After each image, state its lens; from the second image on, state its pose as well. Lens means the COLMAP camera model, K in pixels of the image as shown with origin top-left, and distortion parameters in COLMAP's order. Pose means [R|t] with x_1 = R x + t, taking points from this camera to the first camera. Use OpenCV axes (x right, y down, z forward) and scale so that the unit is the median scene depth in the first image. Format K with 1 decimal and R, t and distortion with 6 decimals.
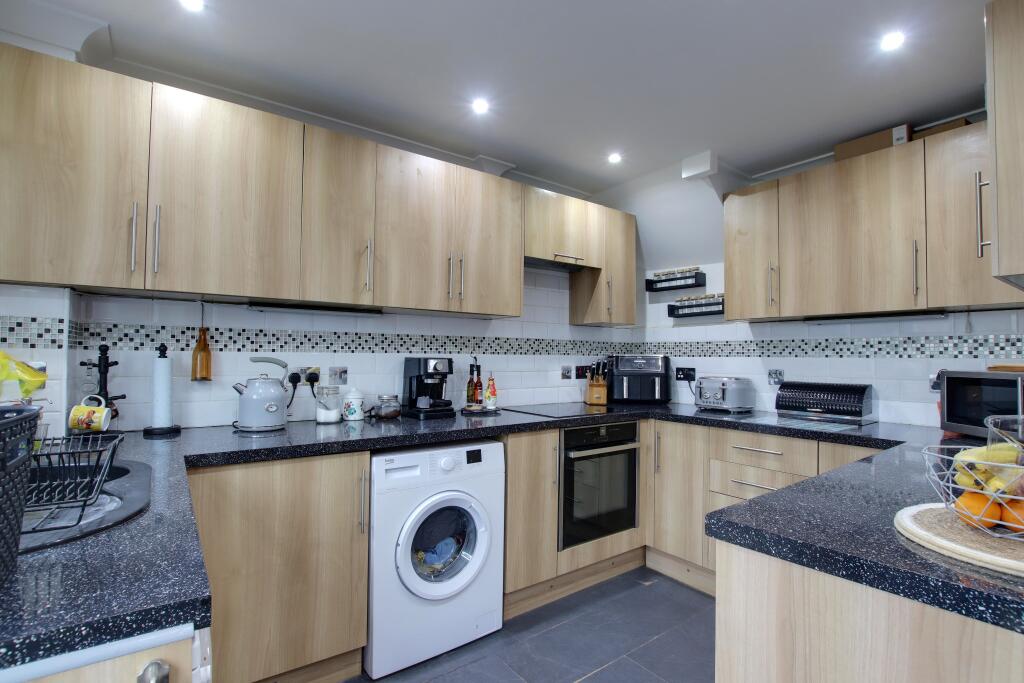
lens RADIAL K [[476.8, 0, 514.2], [0, 476.8, 348.3], [0, 0, 1]] dist [-0.027033, 0.000791]
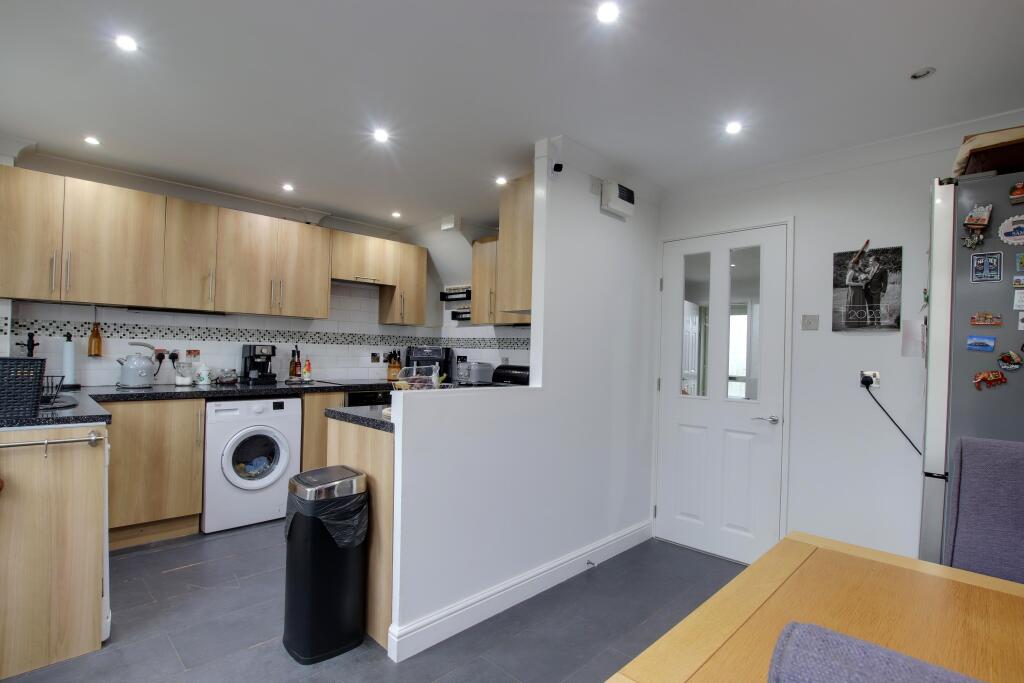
lens RADIAL K [[492.3, 0, 512.6], [0, 492.3, 350.9], [0, 0, 1]] dist [-0.025181, 0.001235]
pose [[0.987918, 0.017839, 0.153946, 0.383773], [-0.021188, 0.999573, 0.020141, -0.009636], [-0.153521, -0.023160, 0.987874, -0.665452]]
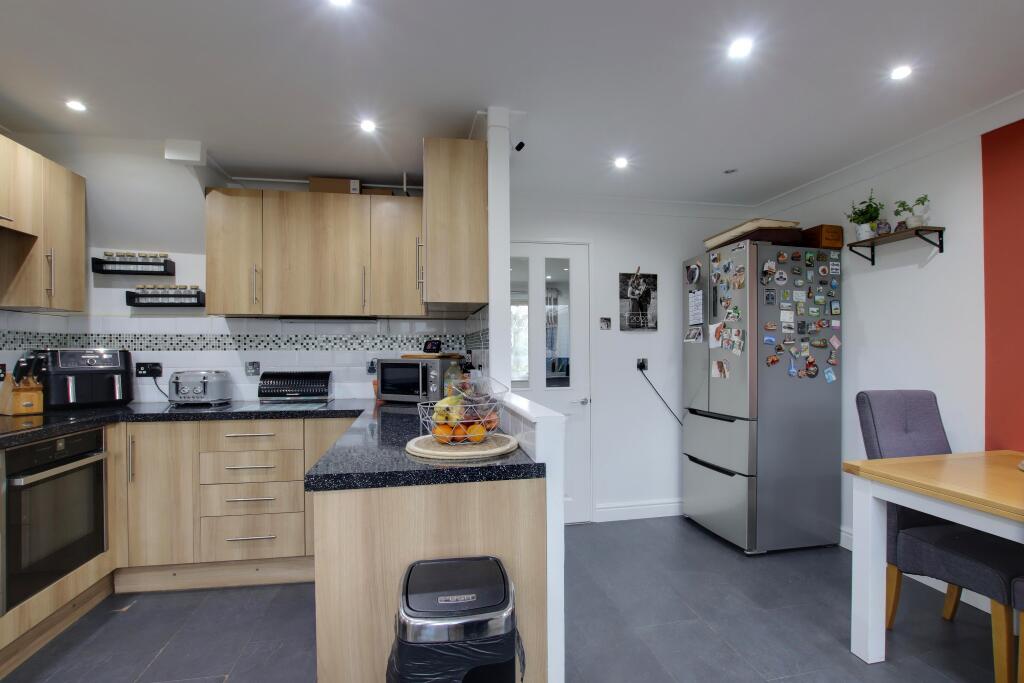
lens RADIAL K [[476.8, 0, 514.2], [0, 476.8, 348.3], [0, 0, 1]] dist [-0.027033, 0.000791]
pose [[0.432195, -0.004833, 0.901767, -0.198268], [-0.010754, 0.999887, 0.010514, -0.004713], [-0.901716, -0.014242, 0.432095, -0.021941]]
